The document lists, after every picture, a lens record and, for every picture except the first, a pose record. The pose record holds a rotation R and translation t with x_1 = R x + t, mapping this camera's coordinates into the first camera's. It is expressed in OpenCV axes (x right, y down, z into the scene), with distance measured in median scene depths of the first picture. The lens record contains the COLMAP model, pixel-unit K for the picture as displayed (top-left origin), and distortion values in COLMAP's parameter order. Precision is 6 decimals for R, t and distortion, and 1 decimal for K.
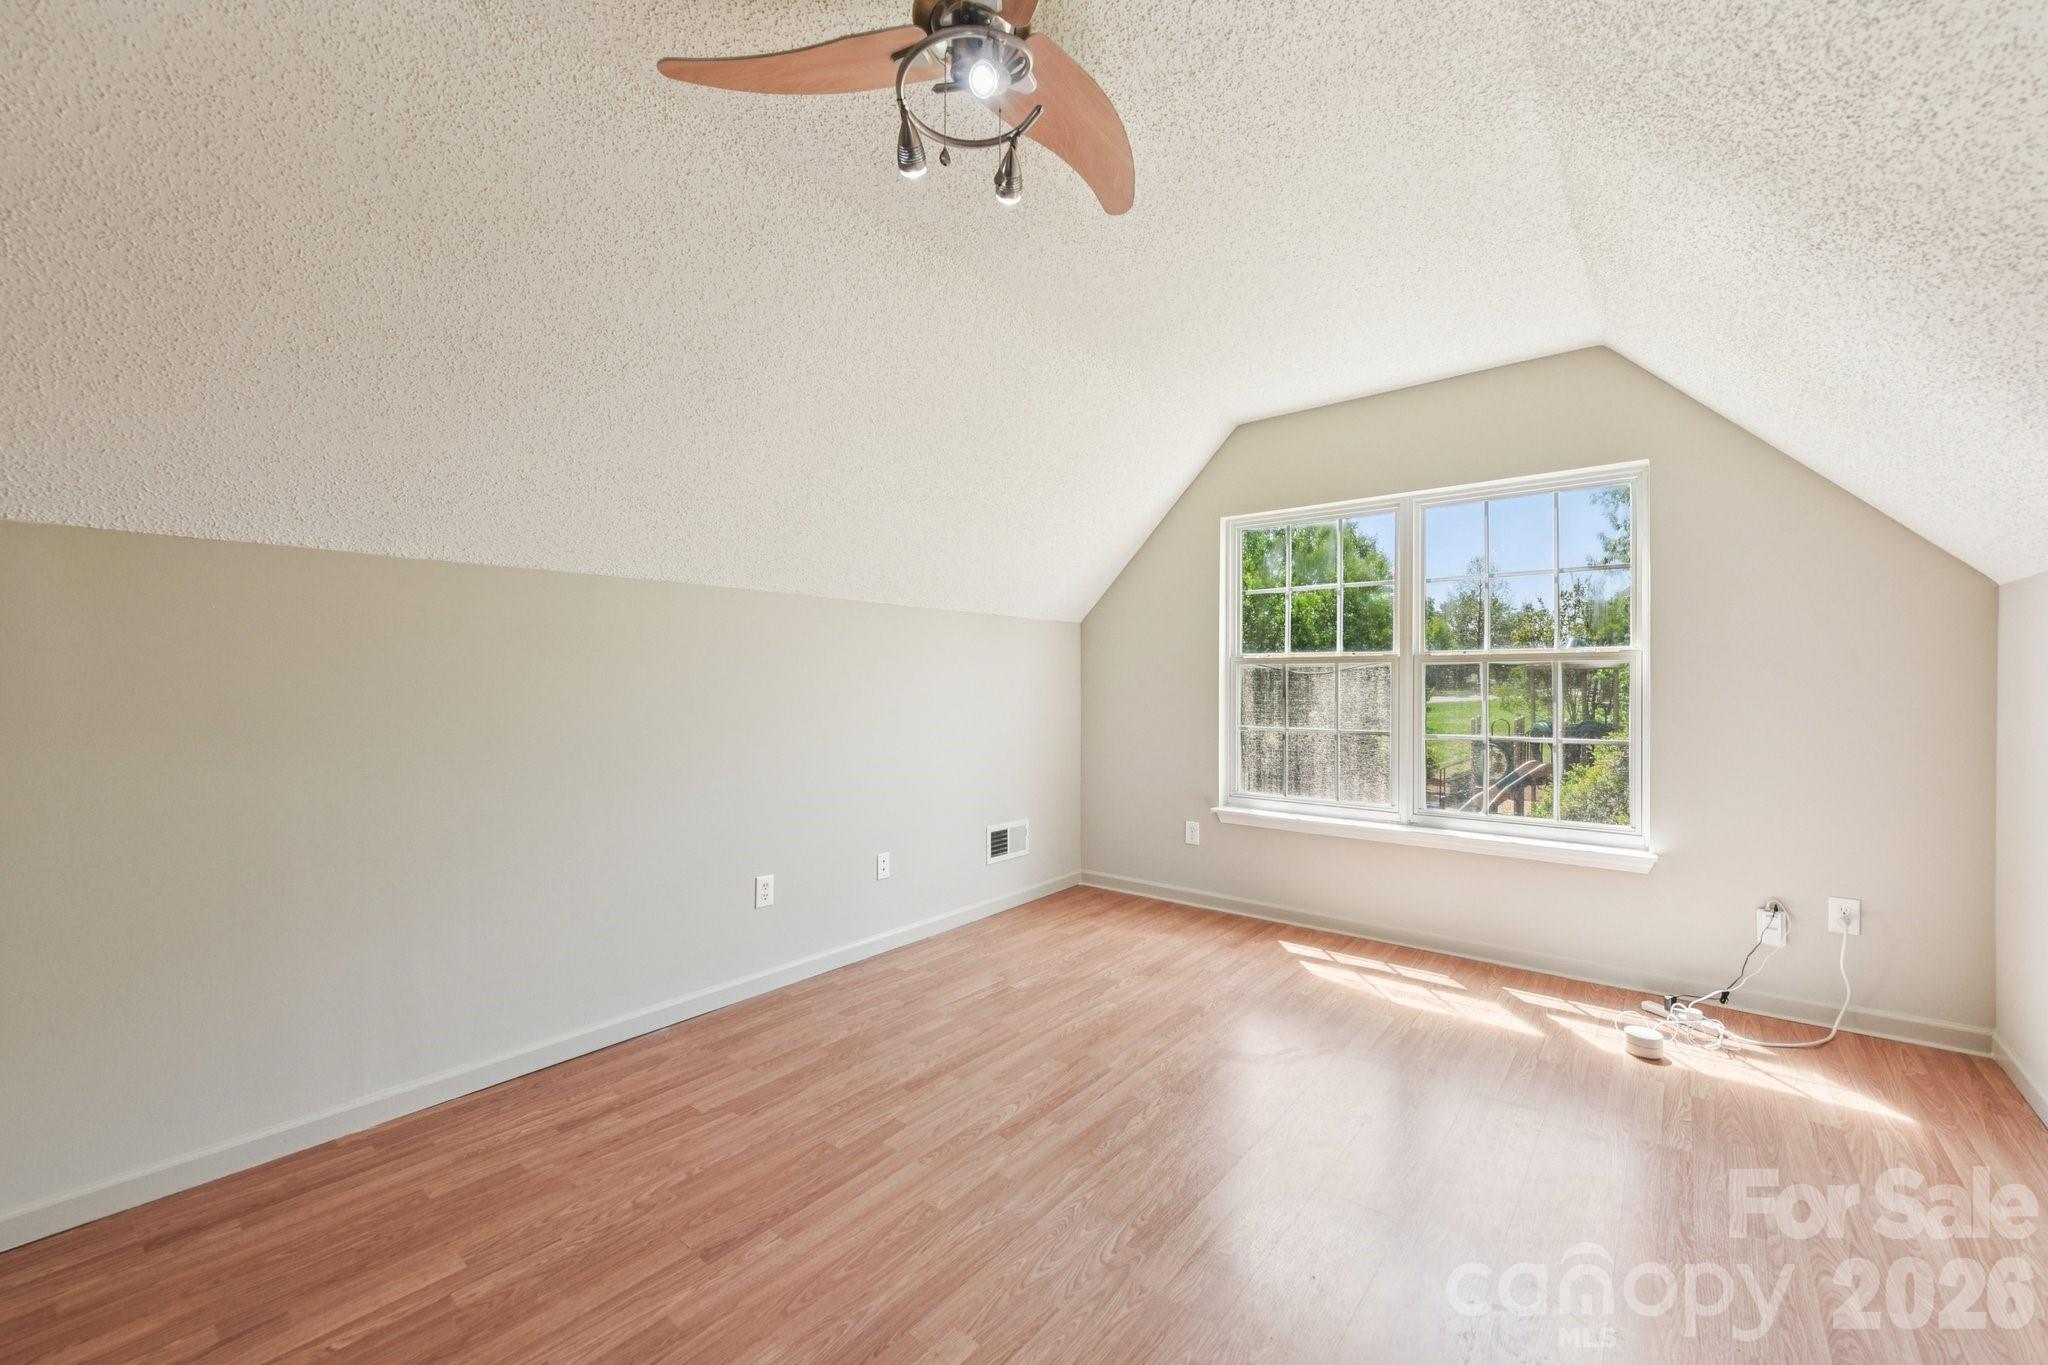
lens RADIAL K [[817.0, 0, 1030.1], [0, 817.0, 679.5], [0, 0, 1]] dist [0.000299, -0.001922]
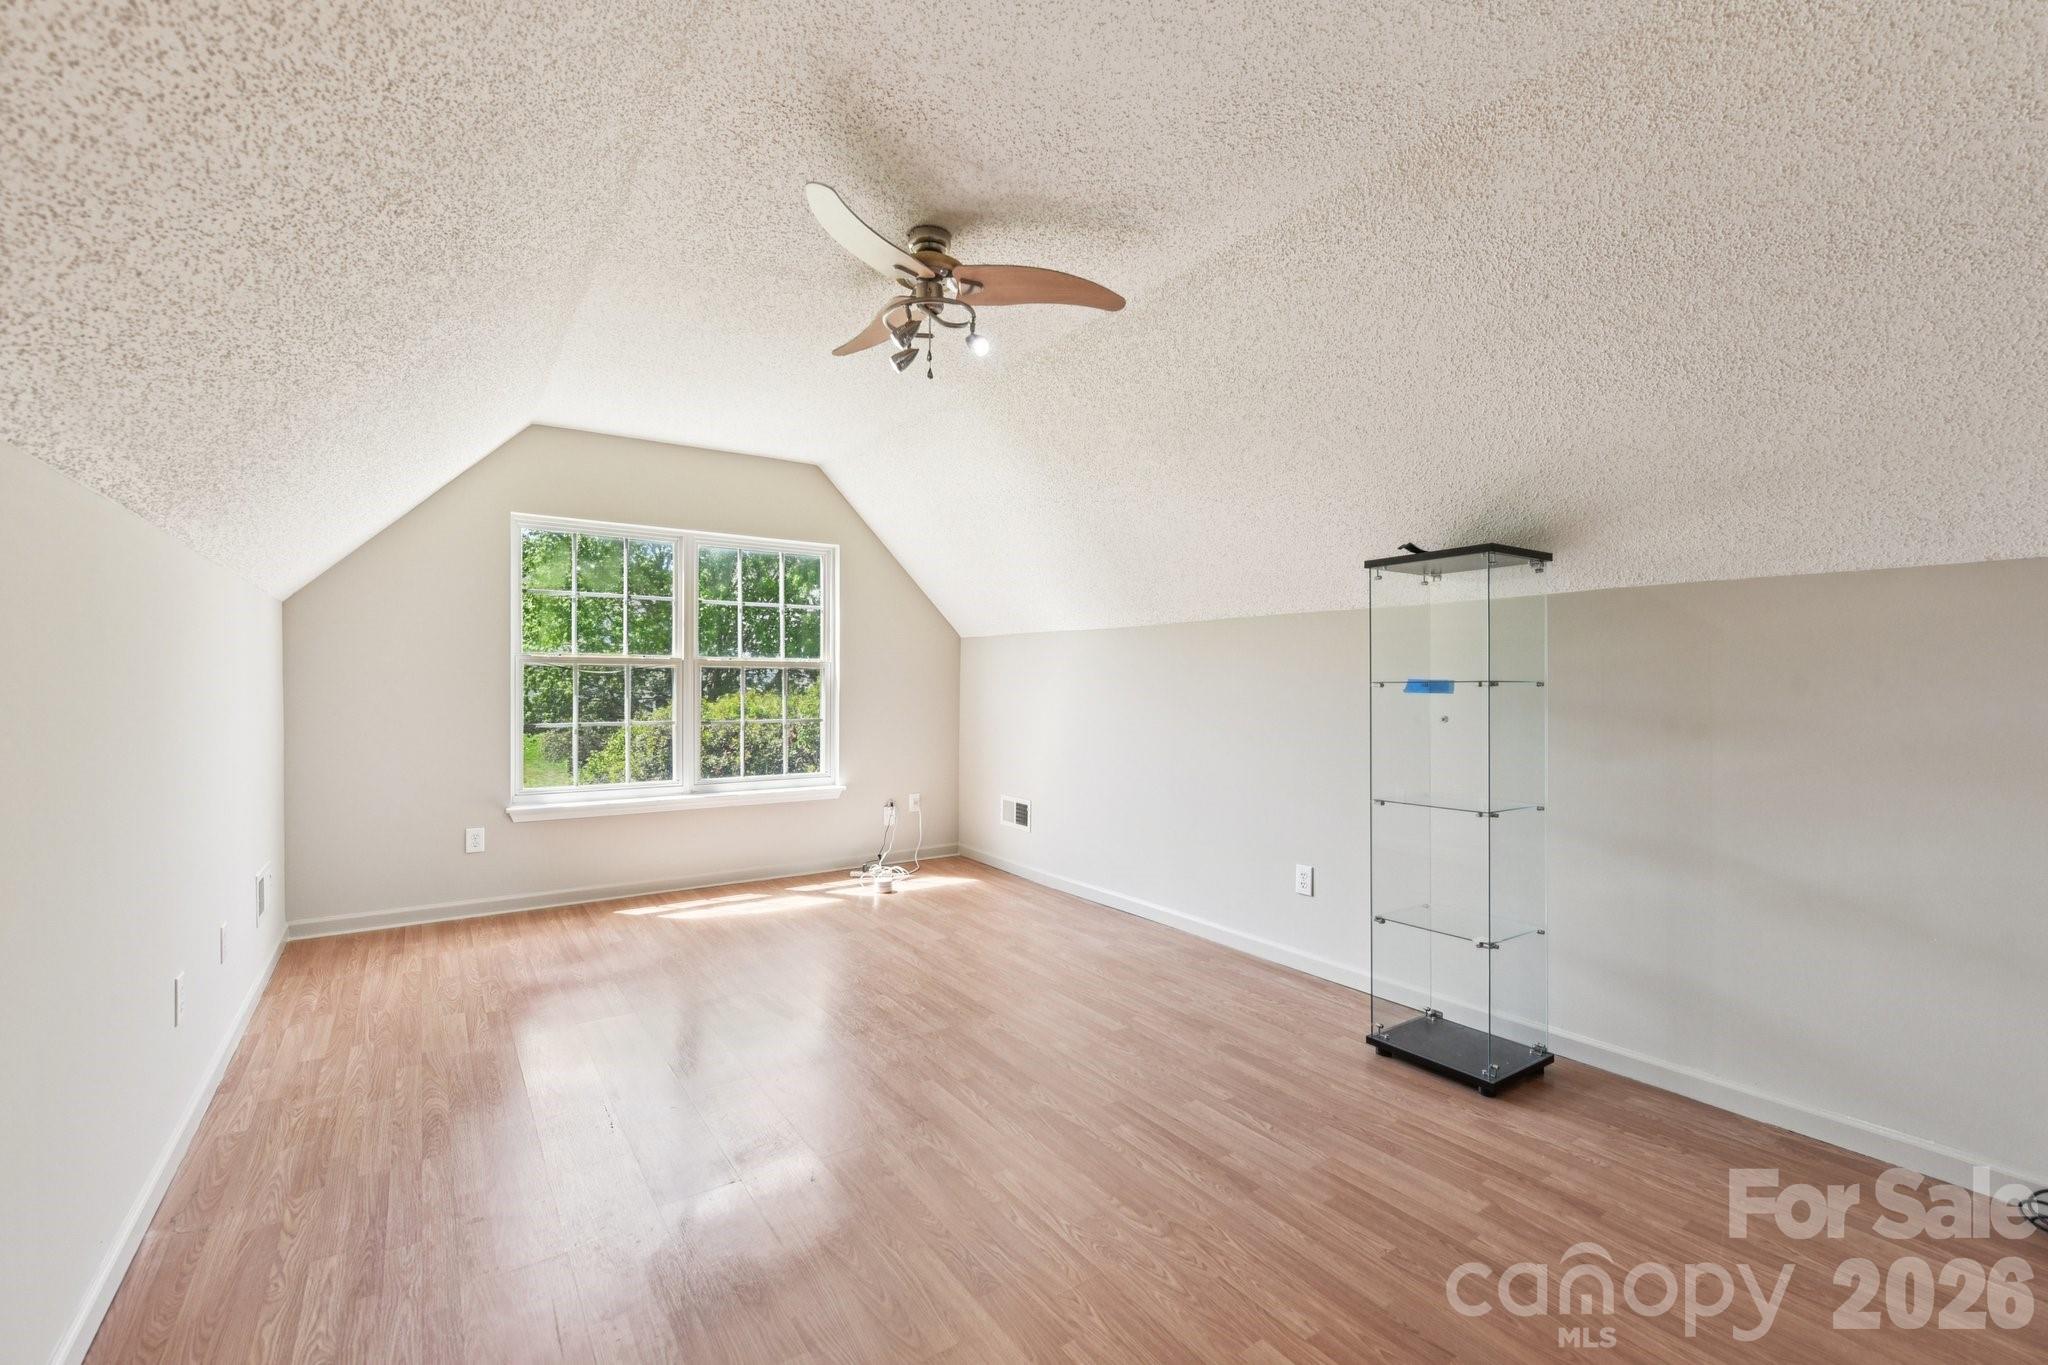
lens RADIAL K [[833.4, 0, 1029.8], [0, 833.4, 685.8], [0, 0, 1]] dist [-0.011998, 0.000358]
pose [[0.272459, 0.002980, 0.962163, -0.682449], [-0.002128, 0.999995, -0.002494, 0.014844], [-0.962165, -0.001368, 0.272464, 0.160850]]
